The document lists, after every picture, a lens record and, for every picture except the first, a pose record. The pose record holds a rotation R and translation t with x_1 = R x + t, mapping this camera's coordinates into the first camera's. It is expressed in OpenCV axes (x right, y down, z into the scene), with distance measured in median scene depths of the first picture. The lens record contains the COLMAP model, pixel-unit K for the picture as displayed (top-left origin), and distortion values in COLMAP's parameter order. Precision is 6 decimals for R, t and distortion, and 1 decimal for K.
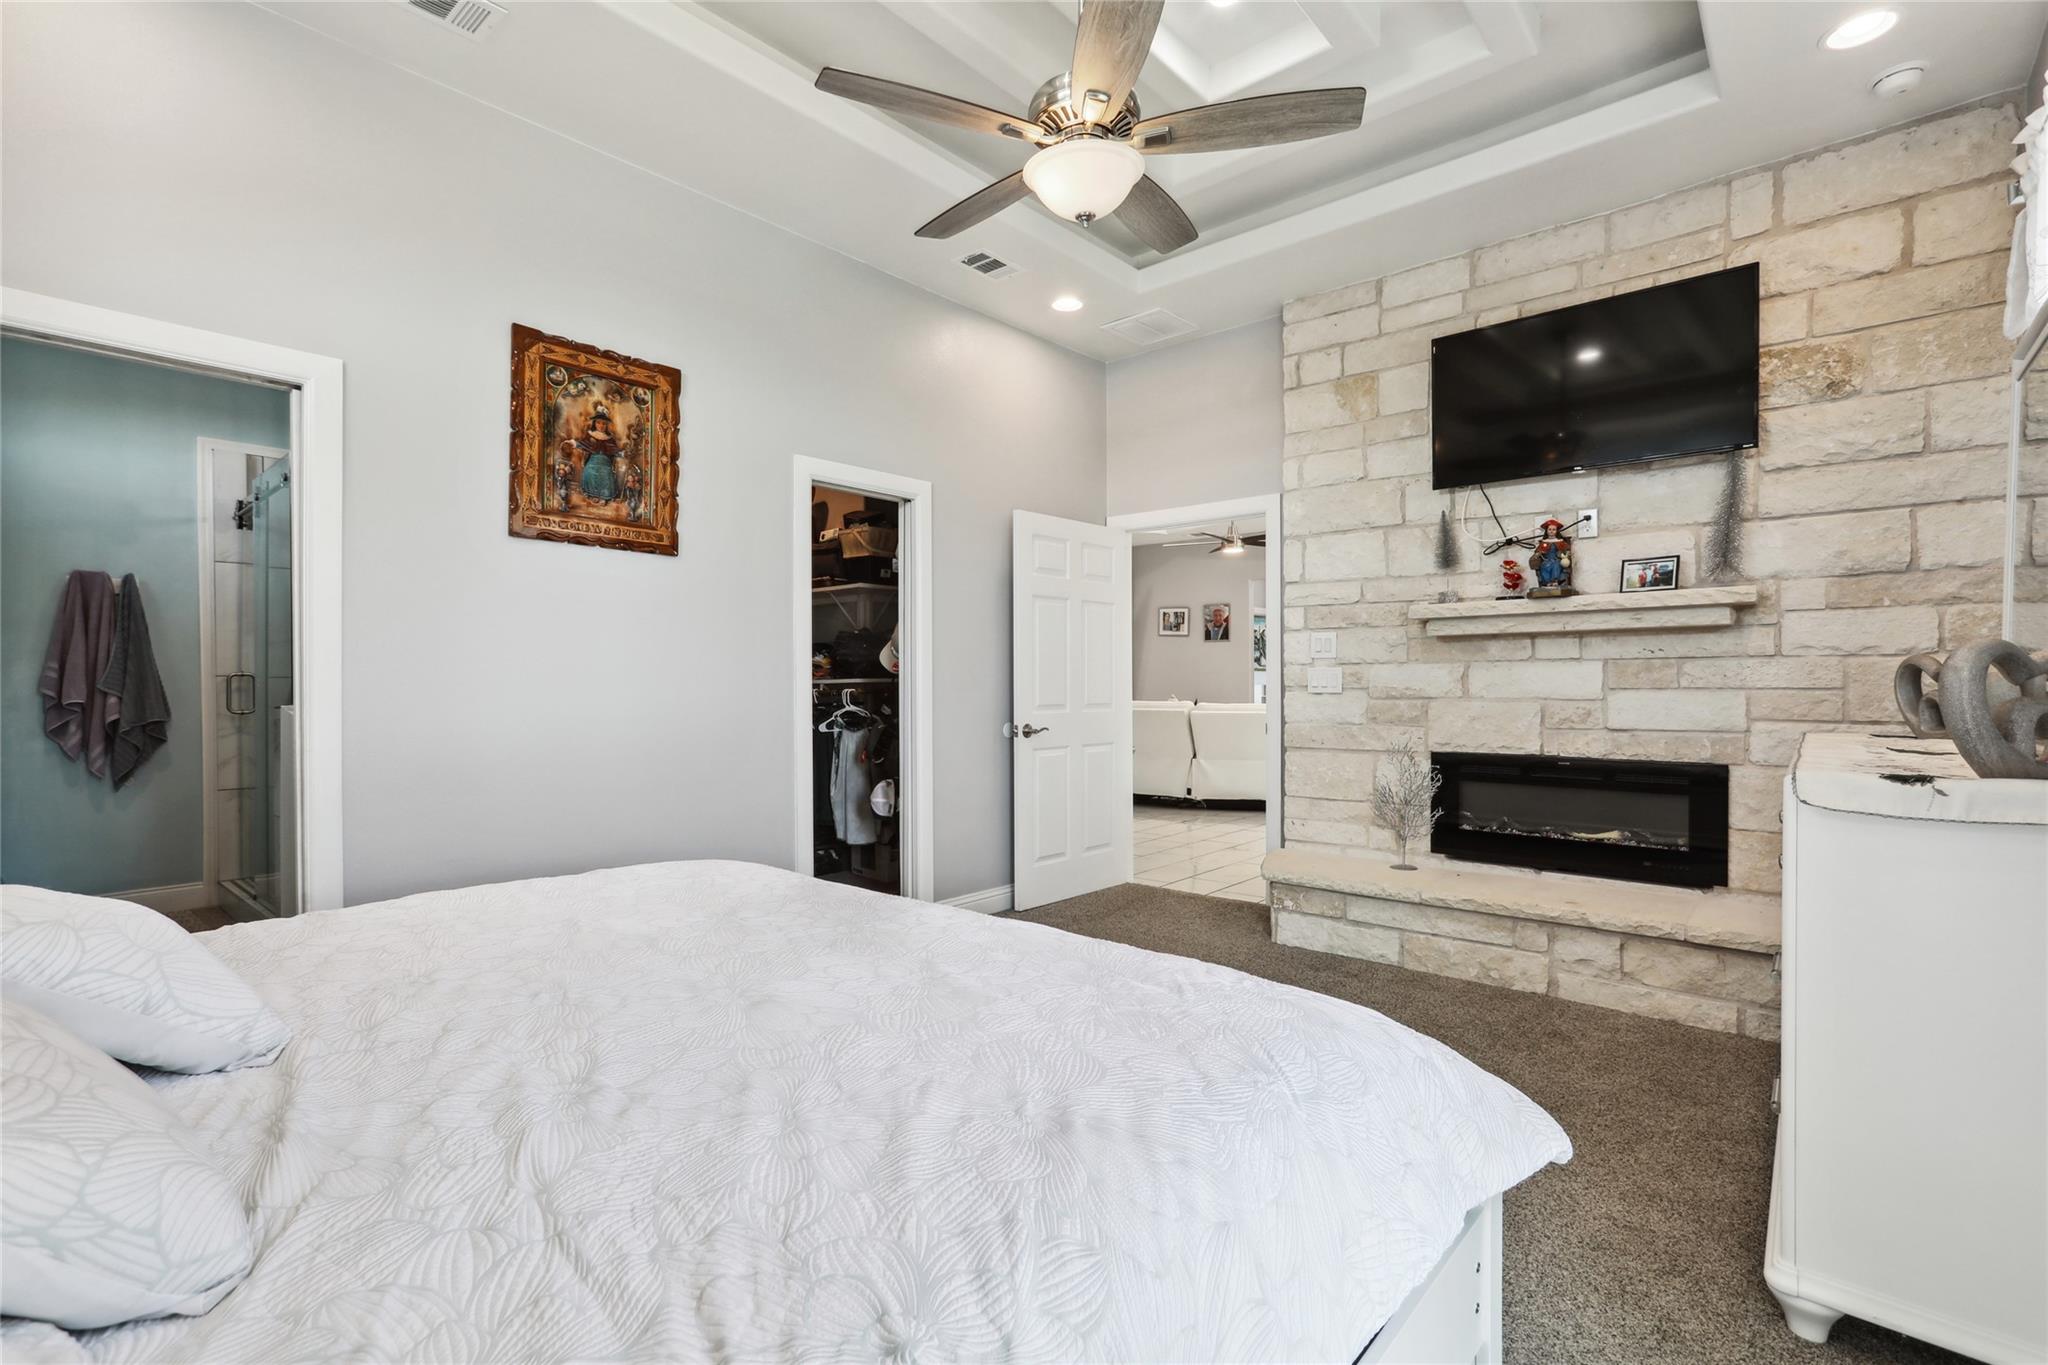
lens RADIAL K [[937.9, 0, 1017.4], [0, 937.9, 684.6], [0, 0, 1]] dist [-0.018922, 0.016342]
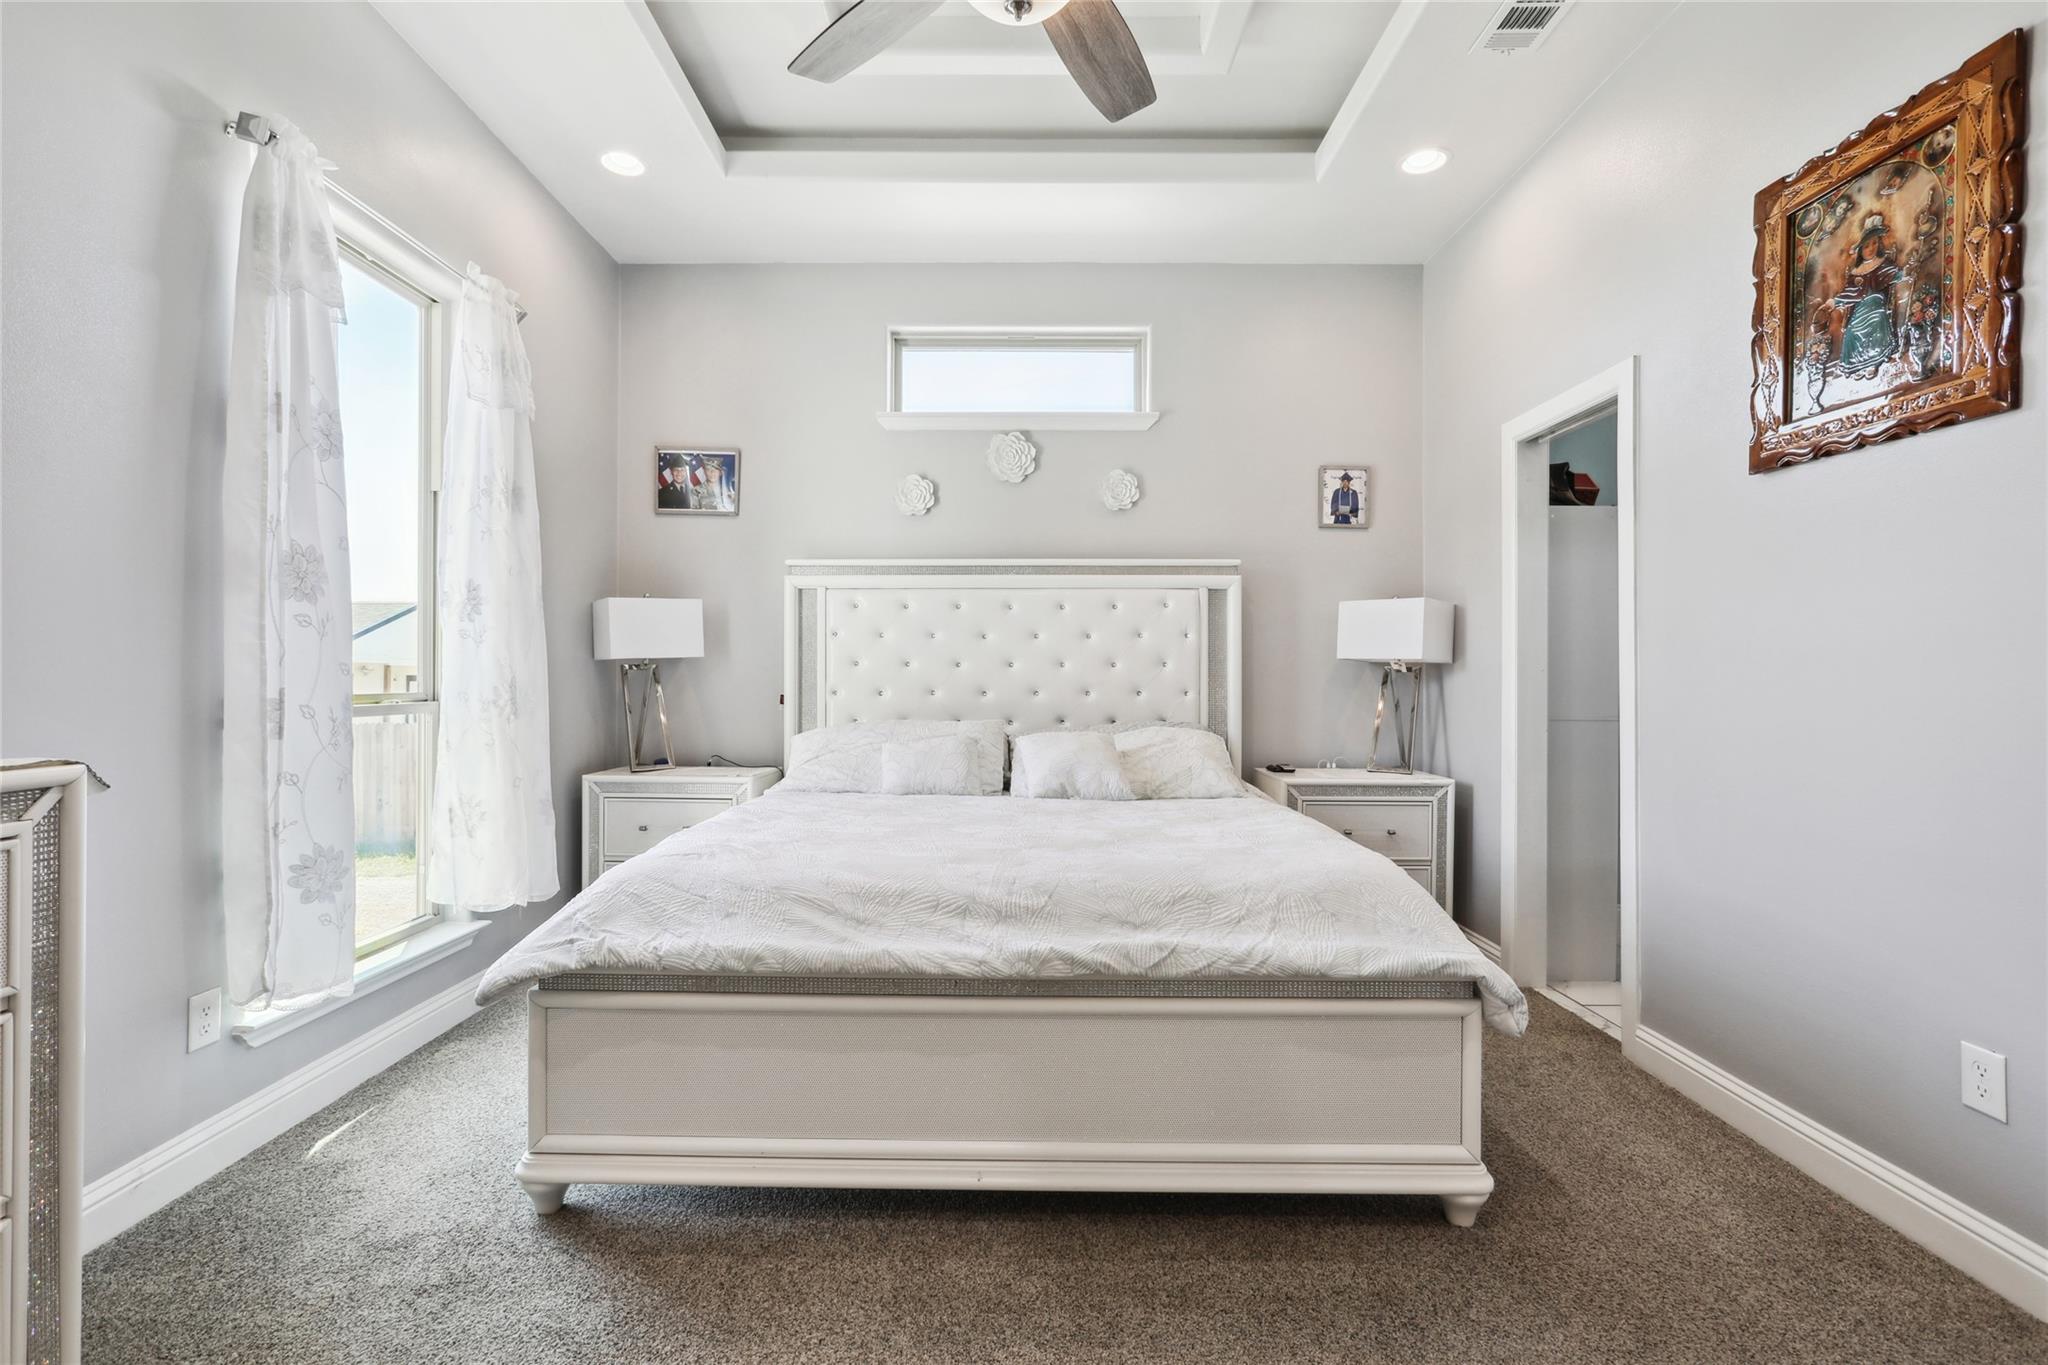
lens RADIAL K [[937.9, 0, 1033.1], [0, 937.9, 675.5], [0, 0, 1]] dist [-0.018922, 0.016342]
pose [[-0.752071, 0.005959, -0.659055, 0.477587], [0.000387, 0.999963, 0.008601, 0.000576], [0.659082, 0.006213, -0.752046, 1.372803]]
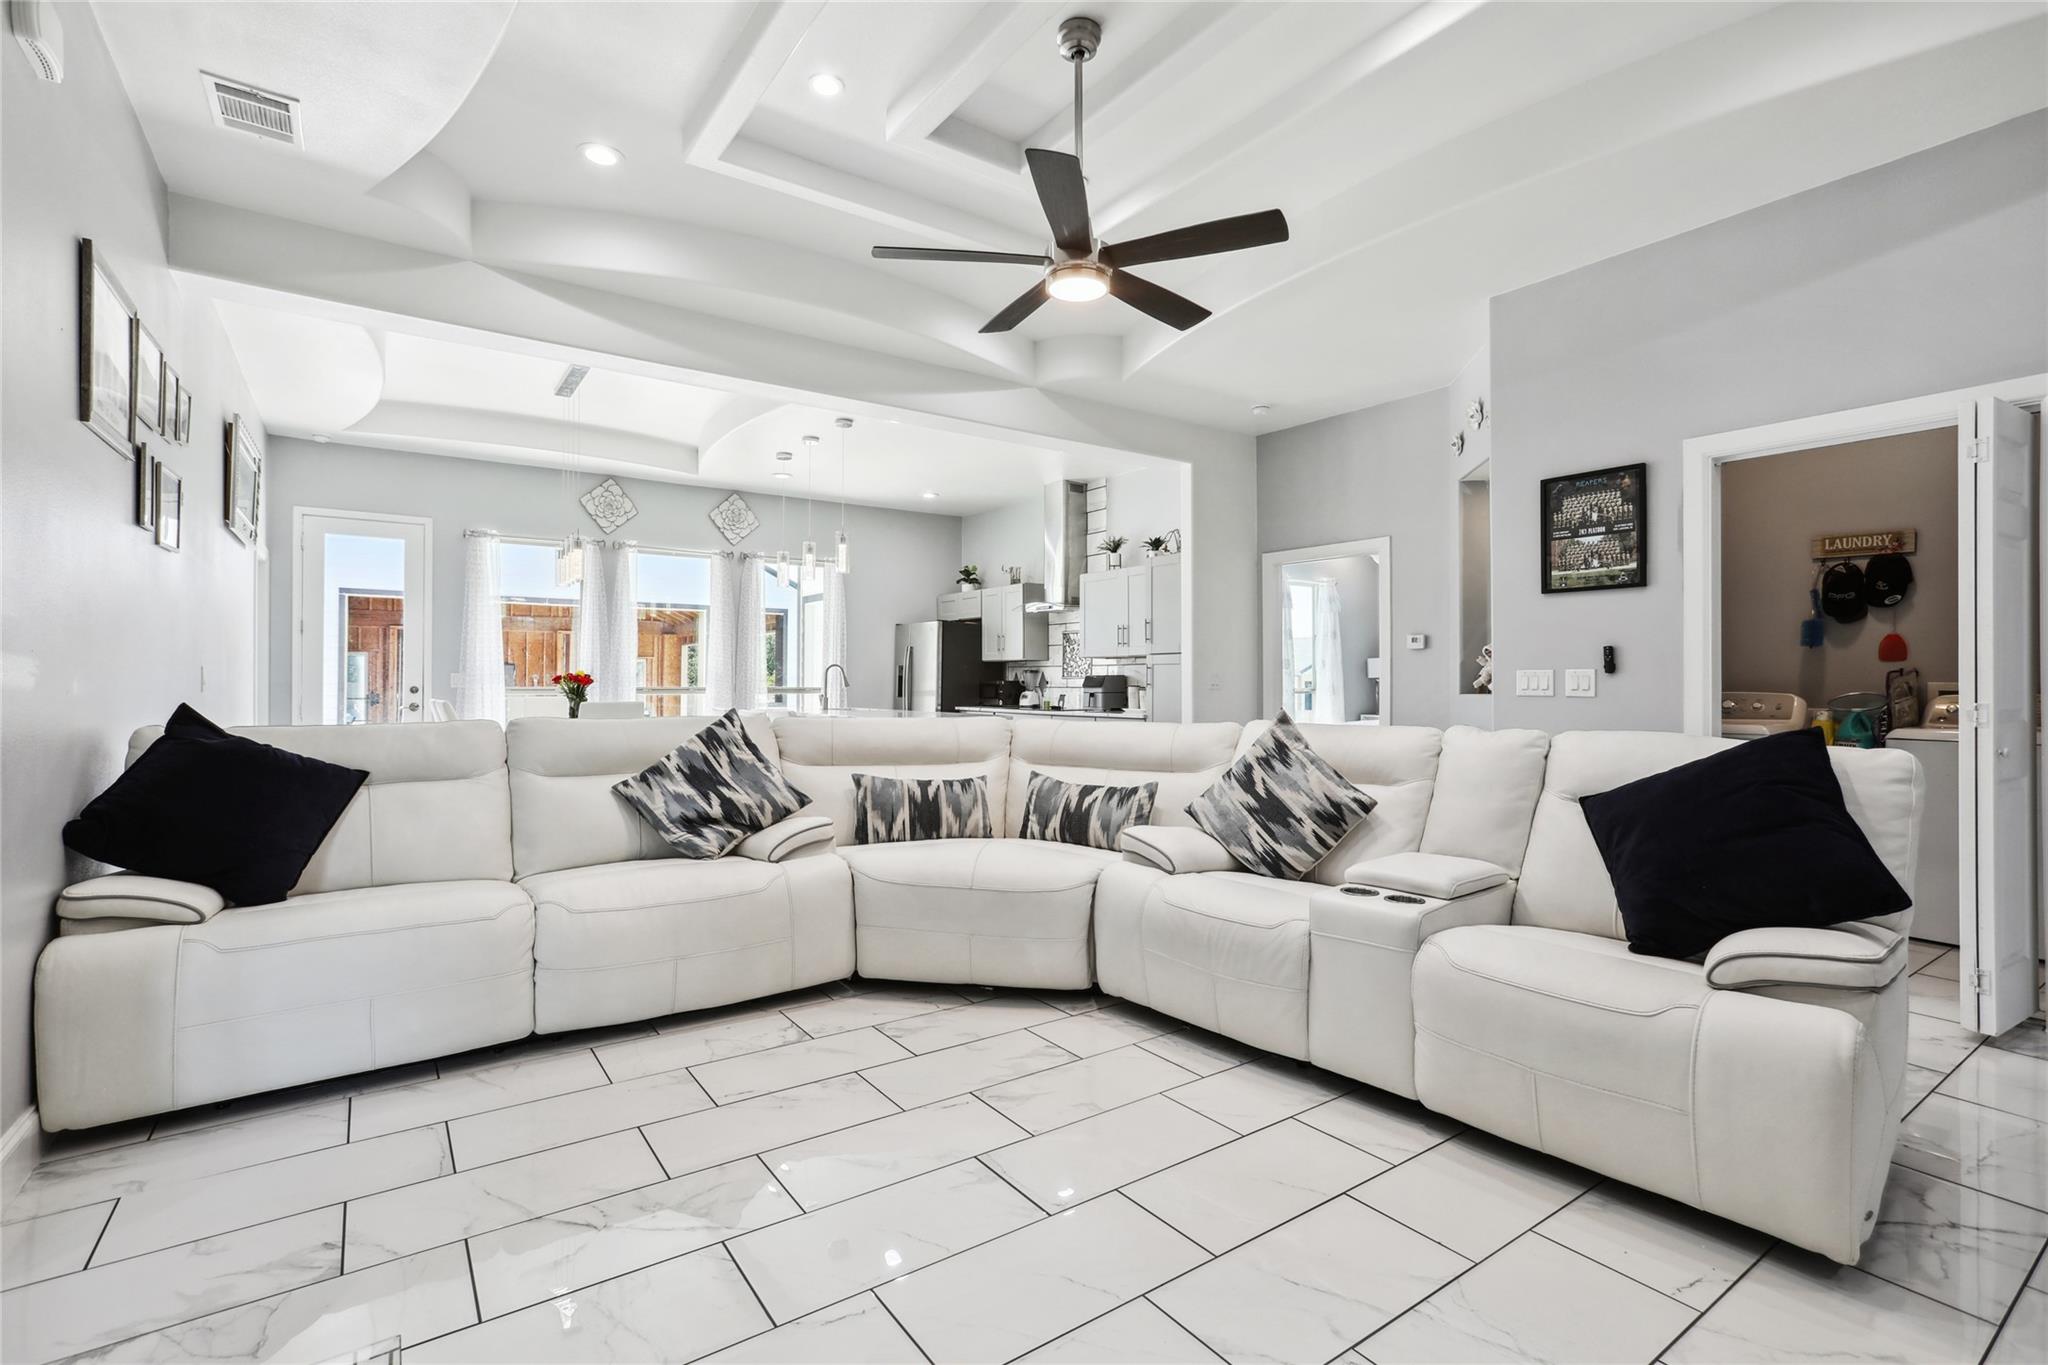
lens RADIAL K [[937.9, 0, 1007.6], [0, 937.9, 679.4], [0, 0, 1]] dist [-0.018922, 0.016342]
pose [[-0.969987, 0.006204, 0.243076, 0.610462], [0.005881, 0.999981, -0.002055, -0.005823], [-0.243084, -0.000564, -0.970005, 4.694313]]
